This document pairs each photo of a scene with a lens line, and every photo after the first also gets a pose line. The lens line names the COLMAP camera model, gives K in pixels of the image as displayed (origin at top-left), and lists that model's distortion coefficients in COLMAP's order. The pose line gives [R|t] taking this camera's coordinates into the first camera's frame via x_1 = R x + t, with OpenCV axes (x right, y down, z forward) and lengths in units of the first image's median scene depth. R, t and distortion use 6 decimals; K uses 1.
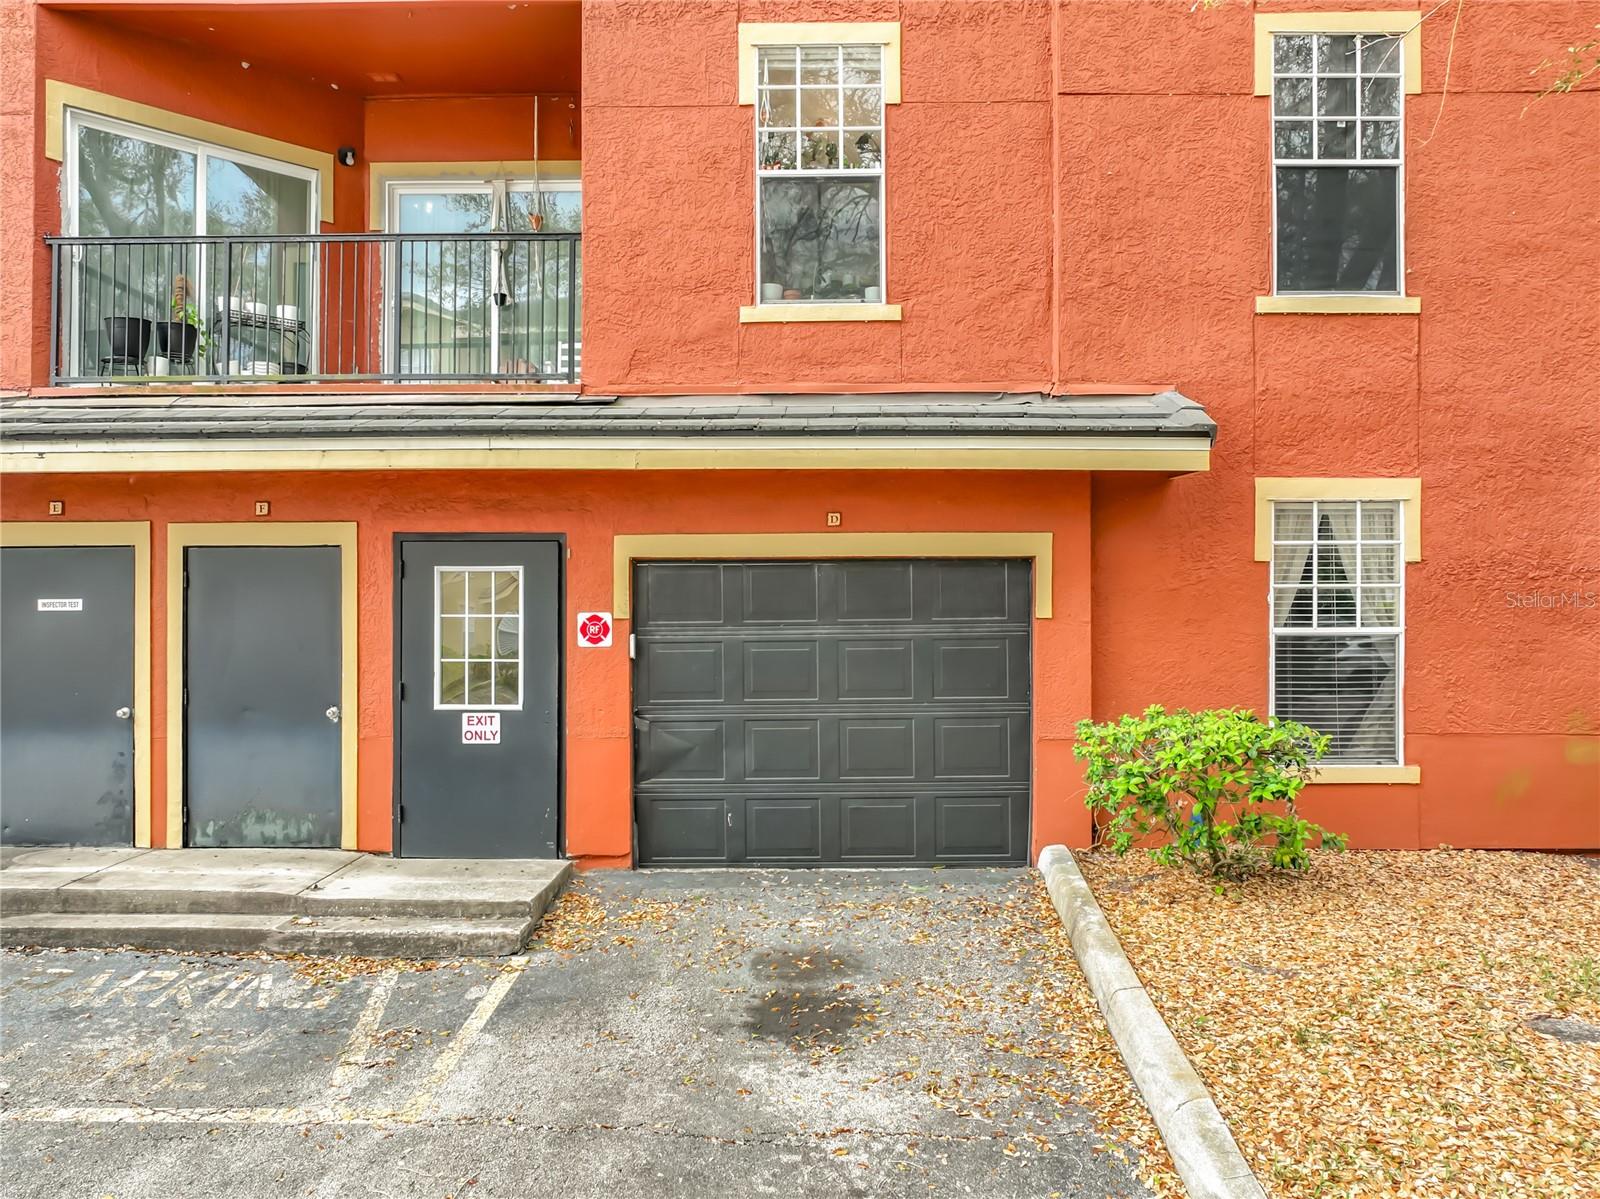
lens RADIAL K [[1219.0, 0, 854.6], [0, 1219.0, 603.8], [0, 0, 1]] dist [-0.017359, 0.013095]
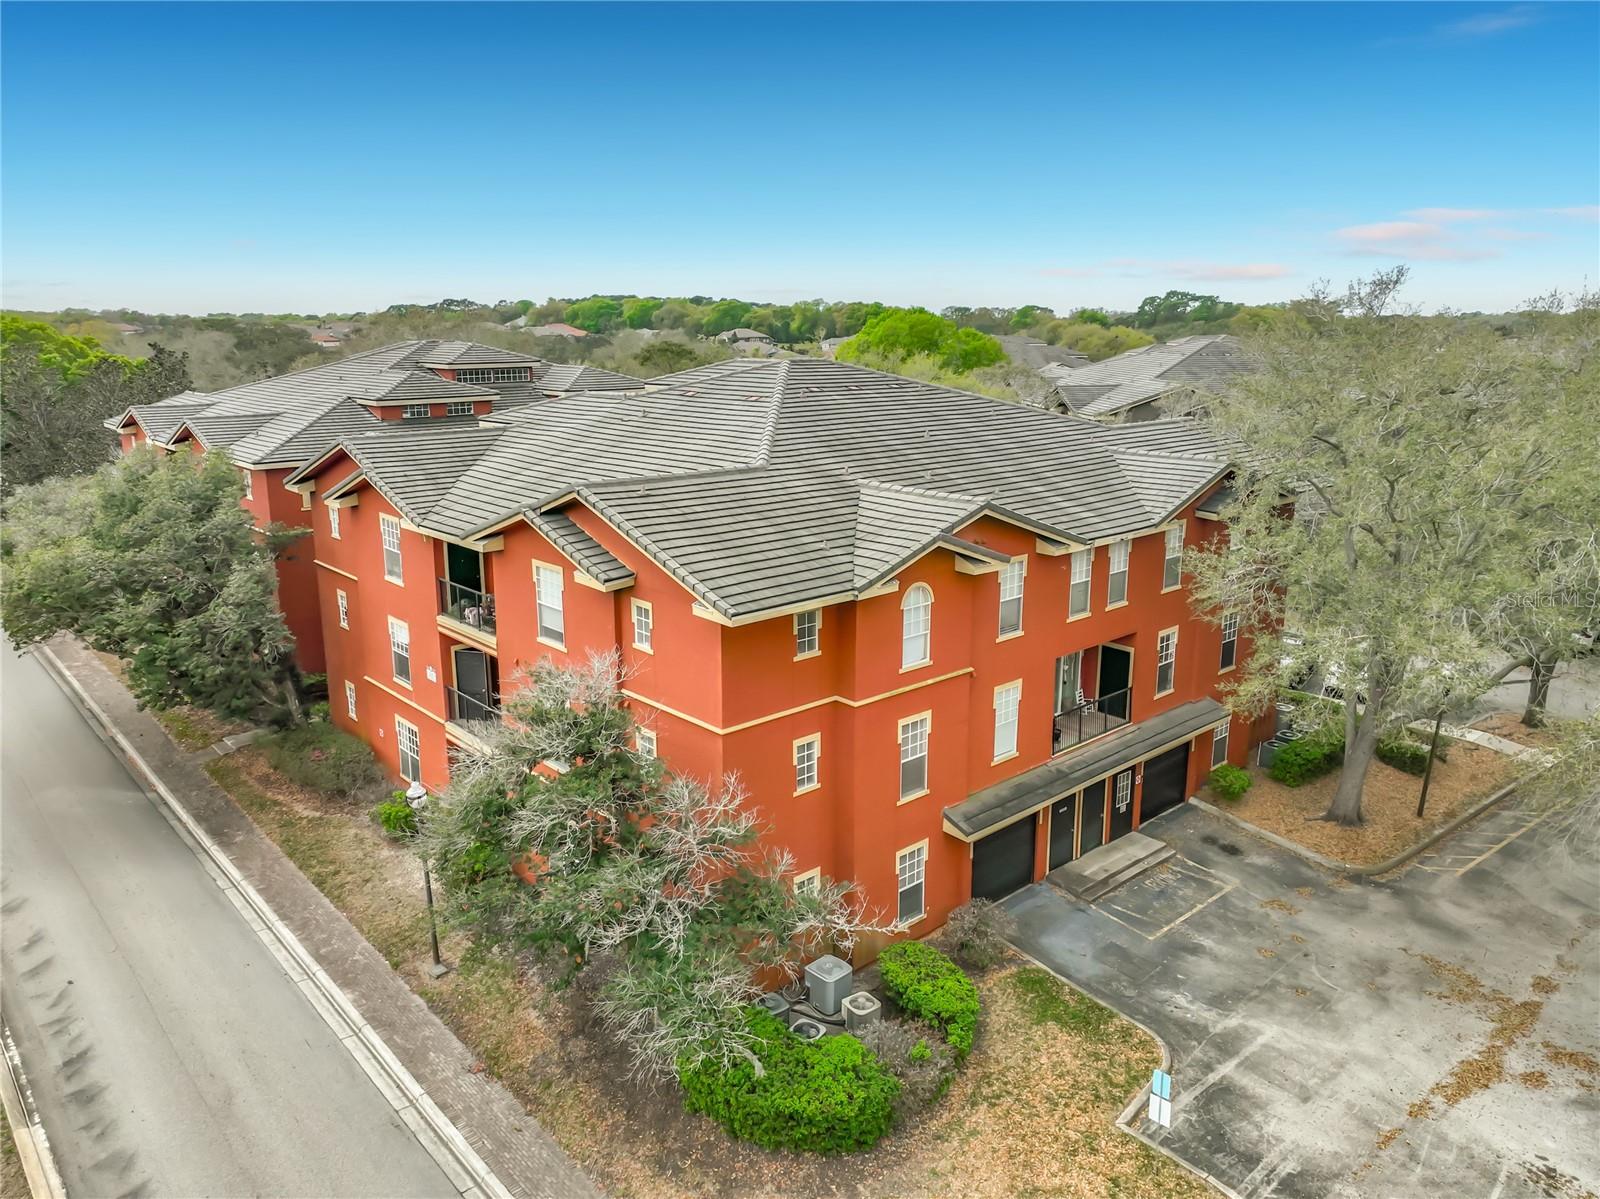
lens RADIAL K [[1169.2, 0, 843.0], [0, 1169.2, 539.7], [0, 0, 1]] dist [-0.003325, 0.013031]
pose [[0.711325, -0.129975, 0.690741, -3.646509], [-0.032947, 0.975507, 0.217487, -1.643454], [-0.702091, -0.177462, 0.689620, -0.946373]]
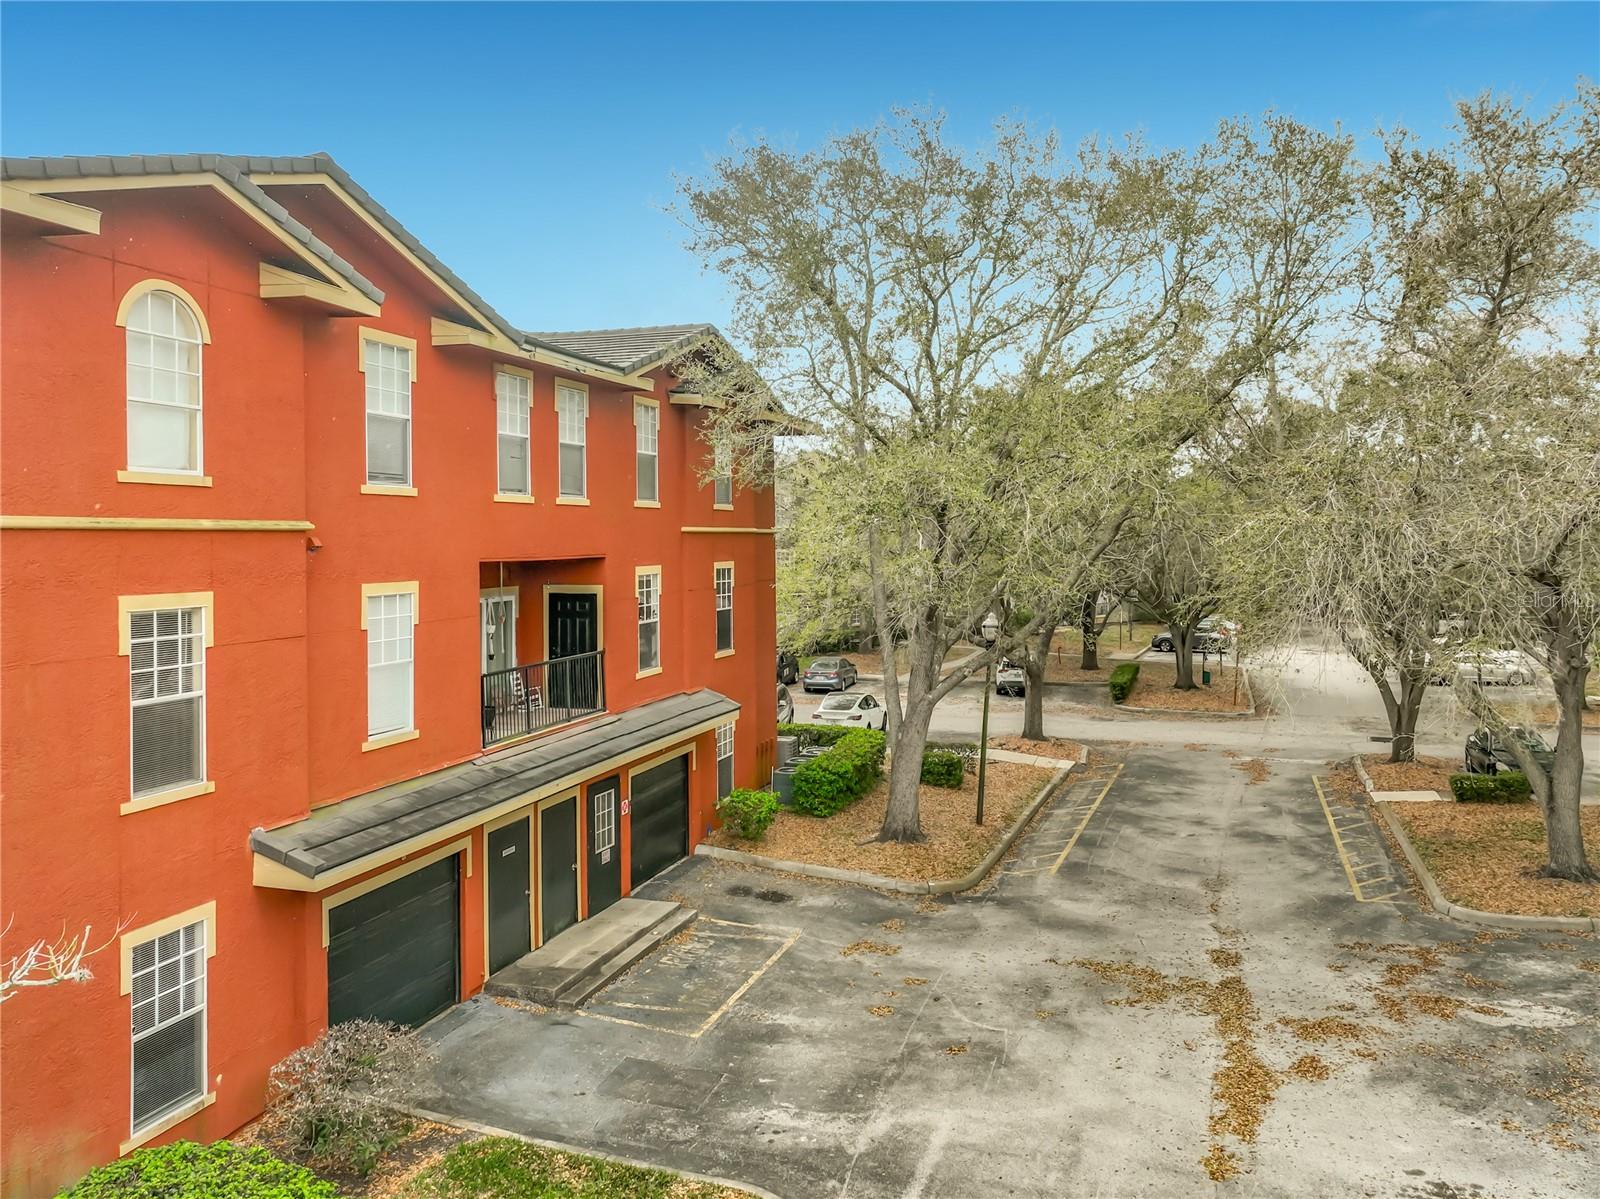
lens RADIAL K [[1169.2, 0, 891.2], [0, 1169.2, 512.6], [0, 0, 1]] dist [-0.003325, 0.013031]
pose [[0.226390, 0.023072, 0.973763, -2.532592], [-0.011278, 0.999714, -0.021065, -0.563245], [-0.973971, -0.006213, 0.226586, -0.127877]]
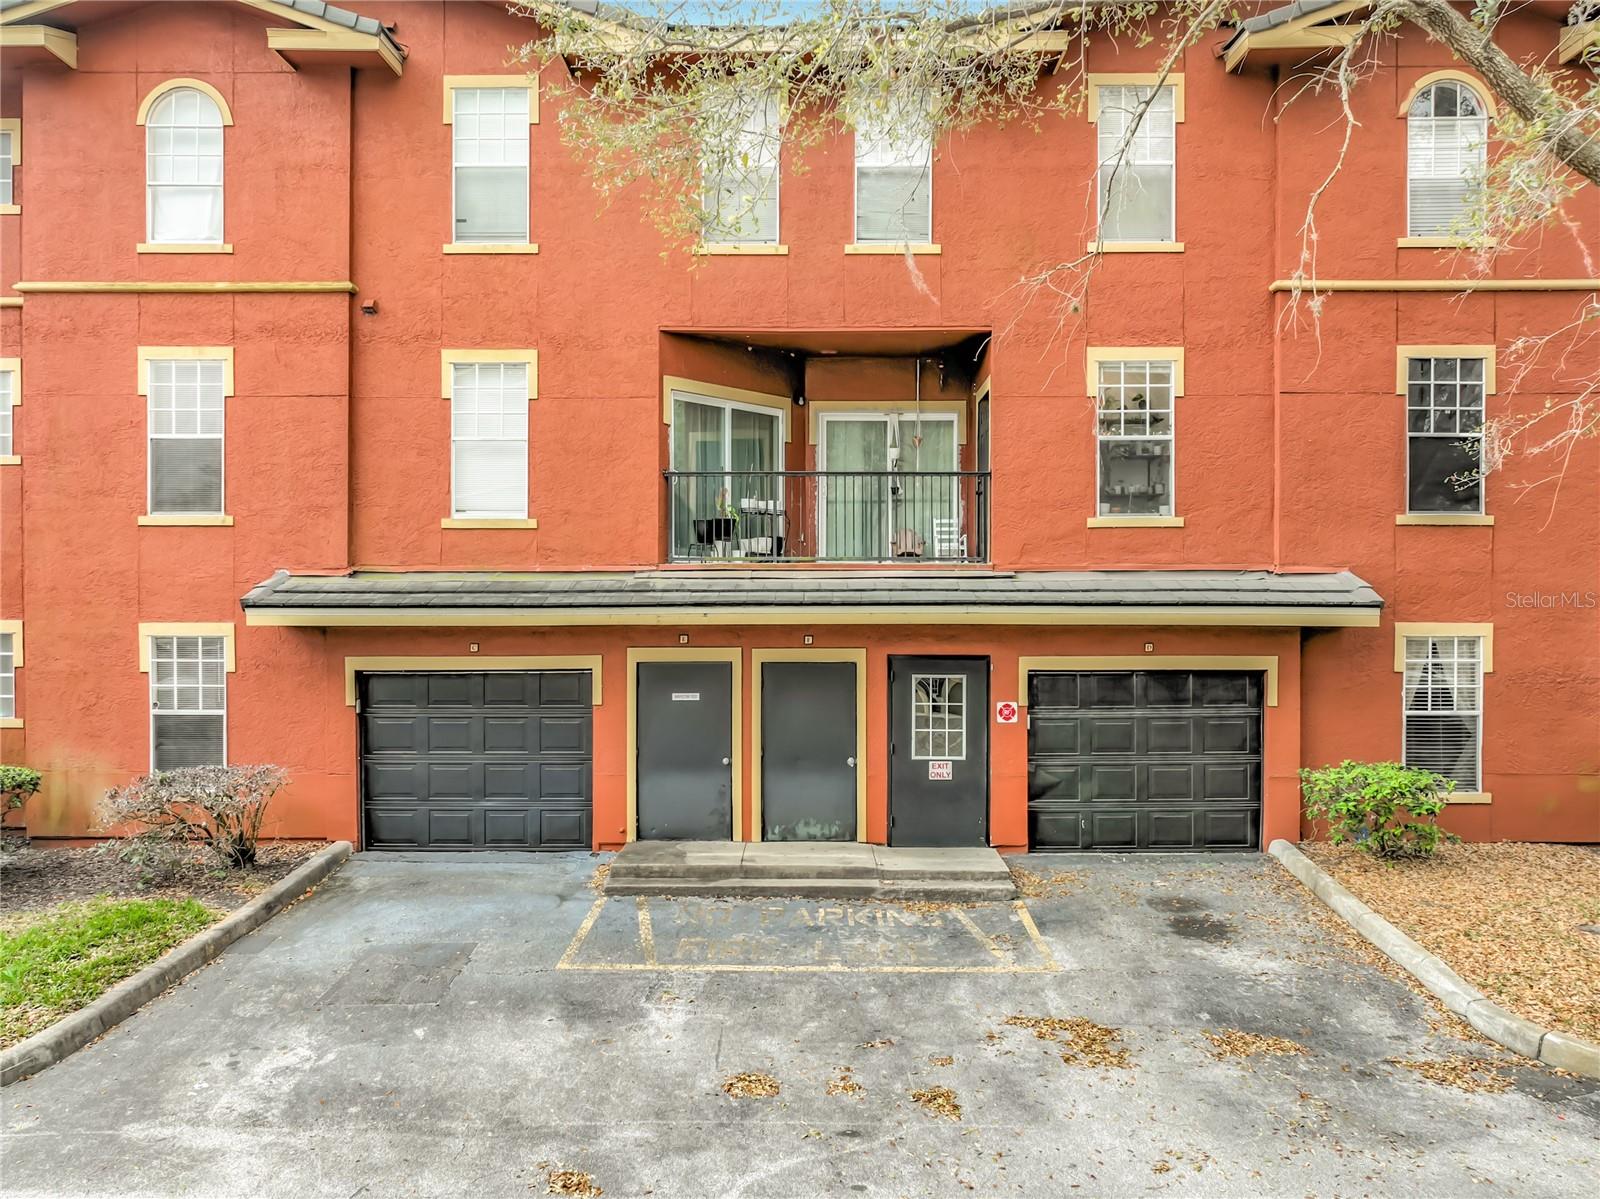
lens RADIAL K [[1169.2, 0, 853.4], [0, 1169.2, 614.8], [0, 0, 1]] dist [-0.003325, 0.013031]
pose [[0.999924, 0.002142, 0.012177, -0.442947], [-0.002267, 0.999945, 0.010251, -0.129090], [-0.012154, -0.010278, 0.999873, -0.614184]]
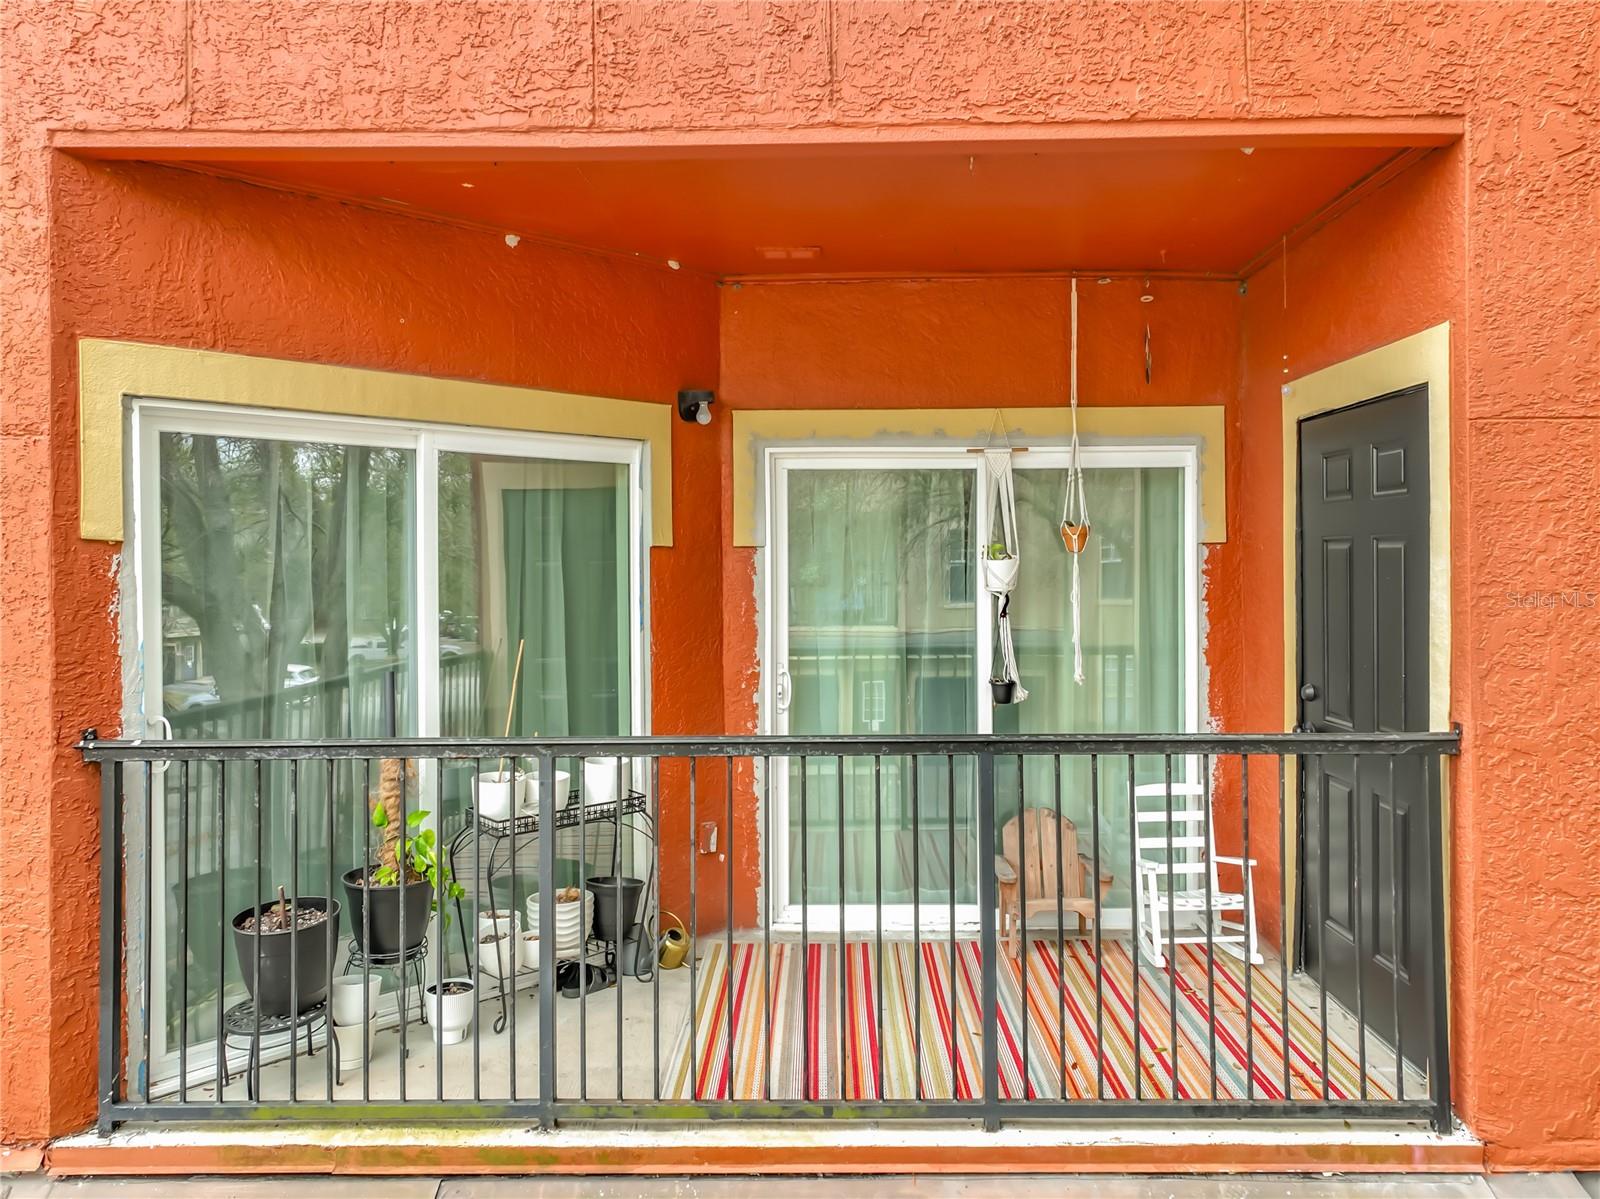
lens RADIAL K [[1169.2, 0, 848.9], [0, 1169.2, 567.4], [0, 0, 1]] dist [-0.003325, 0.013031]
pose [[0.999992, -0.003820, -0.001466, -0.432025], [0.003837, 0.999917, 0.012294, -0.375207], [0.001419, -0.012299, 0.999923, 0.641901]]
